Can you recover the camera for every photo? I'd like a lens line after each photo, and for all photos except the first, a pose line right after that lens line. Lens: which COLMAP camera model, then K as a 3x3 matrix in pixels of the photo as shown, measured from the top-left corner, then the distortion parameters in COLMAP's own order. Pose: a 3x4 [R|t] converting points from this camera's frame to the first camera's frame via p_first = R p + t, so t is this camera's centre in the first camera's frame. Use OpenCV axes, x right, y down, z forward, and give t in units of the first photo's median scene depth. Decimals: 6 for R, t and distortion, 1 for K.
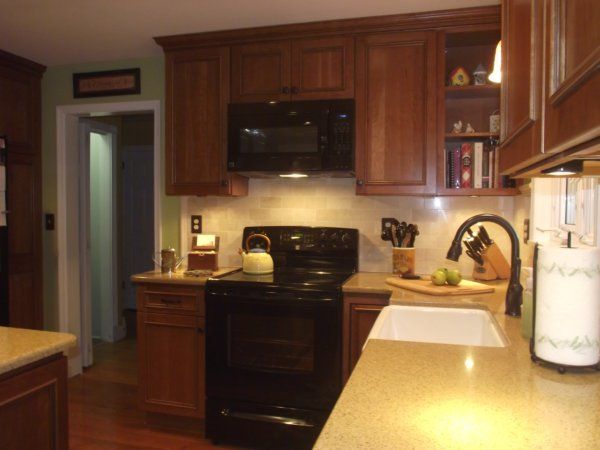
lens RADIAL K [[502.9, 0, 300.1], [0, 502.9, 224.6], [0, 0, 1]] dist [-0.014469, -0.003470]
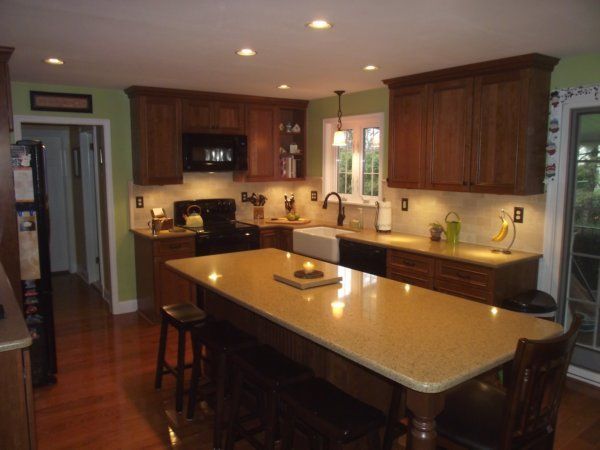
lens RADIAL K [[480.8, 0, 299.8], [0, 480.8, 224.6], [0, 0, 1]] dist [-0.053797, 0.038510]
pose [[0.617783, -0.106766, 0.779067, -1.177101], [0.031198, 0.993288, 0.111384, -0.089958], [-0.785729, -0.044506, 0.616967, -0.345019]]
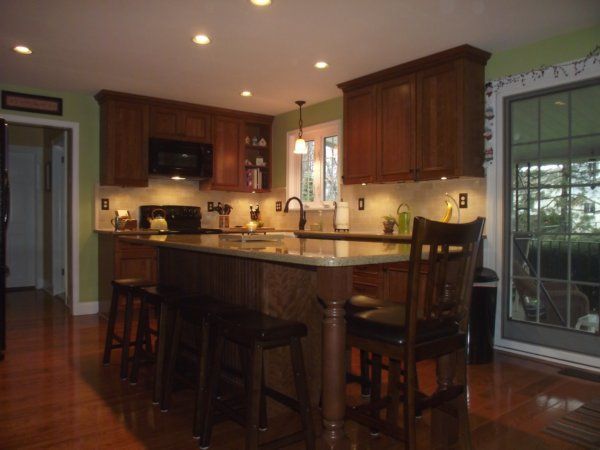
lens RADIAL K [[480.5, 0, 298.9], [0, 480.5, 224.8], [0, 0, 1]] dist [-0.038998, 0.010467]
pose [[0.595588, -0.012602, 0.803191, -1.173705], [0.028997, 0.999563, -0.005819, 0.101863], [-0.802767, 0.026755, 0.595693, -0.442563]]
